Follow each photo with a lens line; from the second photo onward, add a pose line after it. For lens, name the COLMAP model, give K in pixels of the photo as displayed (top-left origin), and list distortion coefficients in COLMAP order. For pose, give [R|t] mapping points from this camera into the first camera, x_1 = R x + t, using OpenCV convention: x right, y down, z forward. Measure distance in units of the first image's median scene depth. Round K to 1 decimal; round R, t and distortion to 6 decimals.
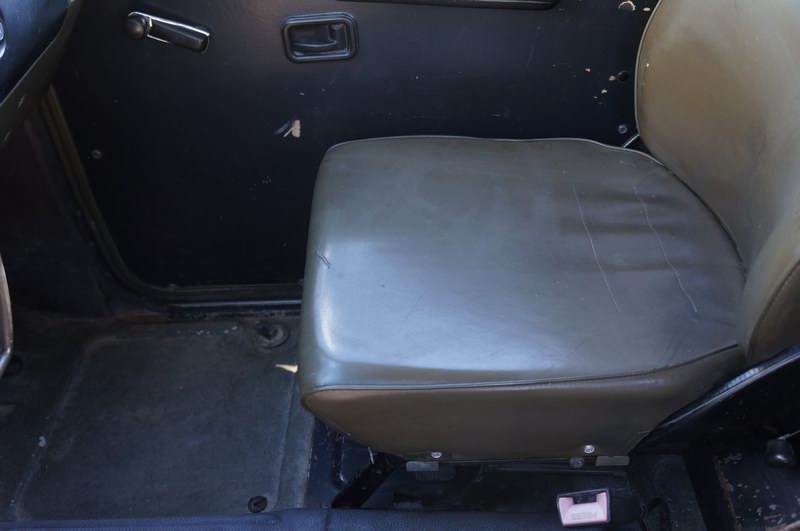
lens RADIAL K [[782.6, 0, 400.0], [0, 782.6, 265.5], [0, 0, 1]] dist [-0.029845, 0.015440]
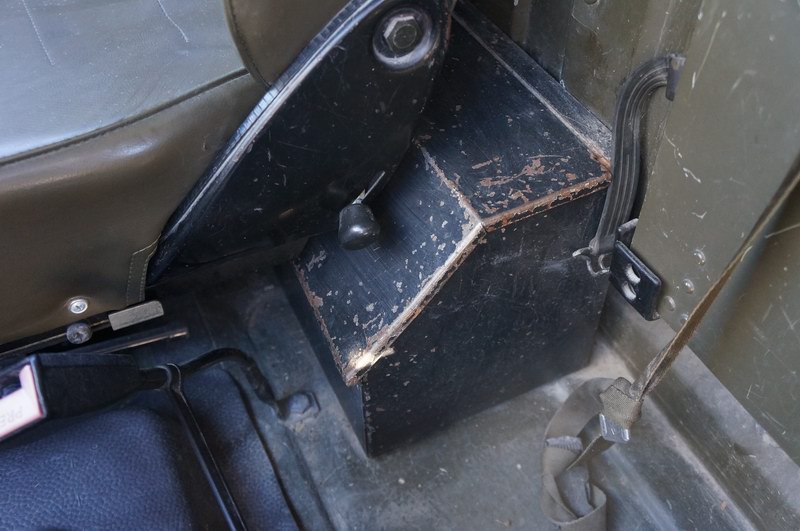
lens RADIAL K [[782.6, 0, 400.0], [0, 782.6, 265.5], [0, 0, 1]] dist [-0.029845, 0.015440]
pose [[0.894138, -0.272760, 0.355132, 0.272835], [0.226382, 0.959606, 0.167053, 0.169115], [-0.386353, -0.068973, 0.919769, 0.372457]]
